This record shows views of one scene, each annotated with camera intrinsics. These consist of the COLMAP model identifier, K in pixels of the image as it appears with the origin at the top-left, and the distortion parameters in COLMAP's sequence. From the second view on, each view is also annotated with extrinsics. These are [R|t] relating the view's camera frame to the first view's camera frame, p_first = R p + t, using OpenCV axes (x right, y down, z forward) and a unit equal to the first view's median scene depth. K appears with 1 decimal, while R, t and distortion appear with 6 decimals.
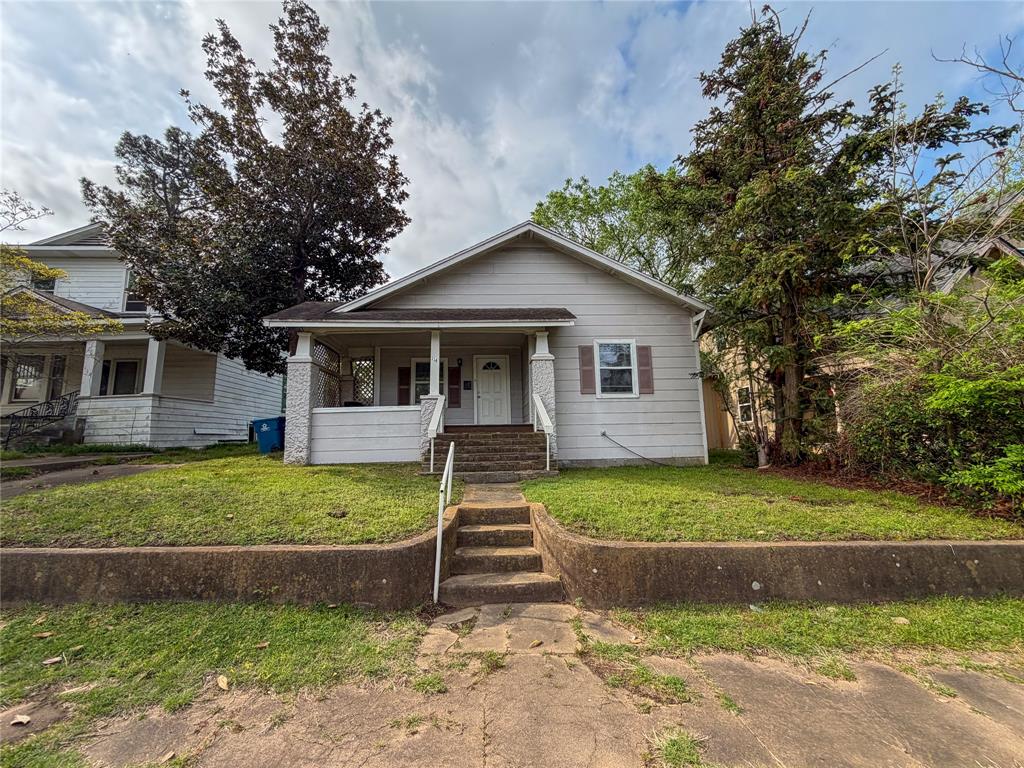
lens RADIAL K [[409.0, 0, 511.5], [0, 409.0, 383.5], [0, 0, 1]] dist [-0.003323, 0.000968]
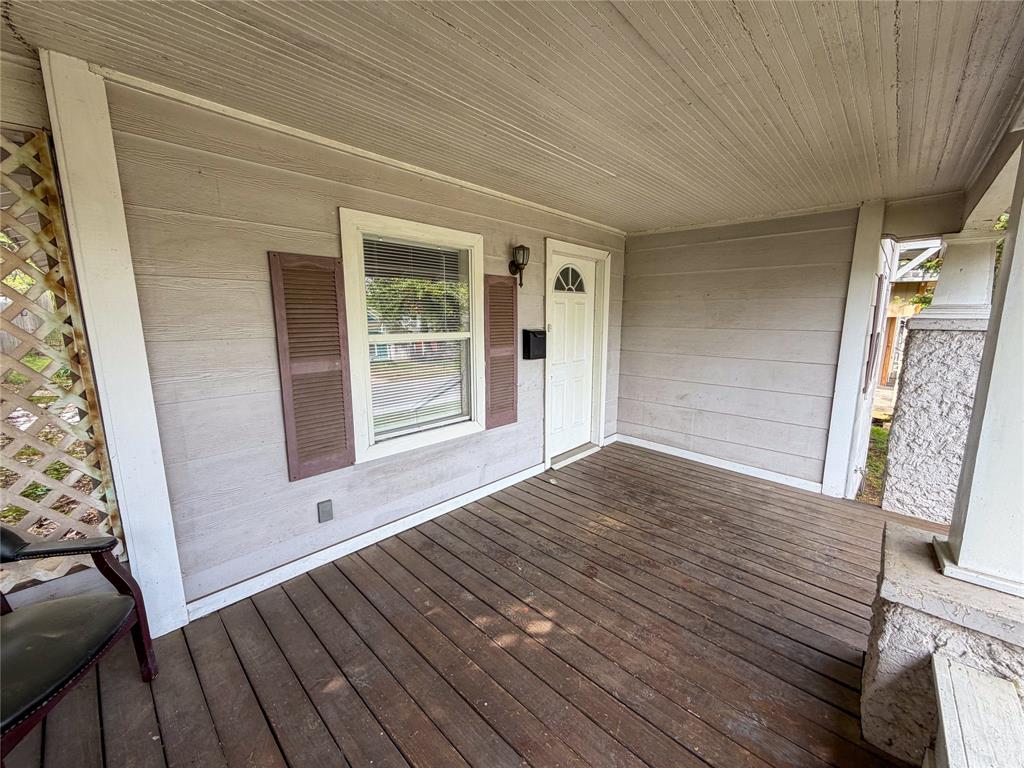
lens RADIAL K [[409.0, 0, 510.3], [0, 409.0, 382.5], [0, 0, 1]] dist [-0.003323, 0.000968]
pose [[0.726229, -0.091708, 0.681308, -0.385517], [-0.112907, 0.961692, 0.249801, -0.049109], [-0.678117, -0.258337, 0.688055, 0.952226]]
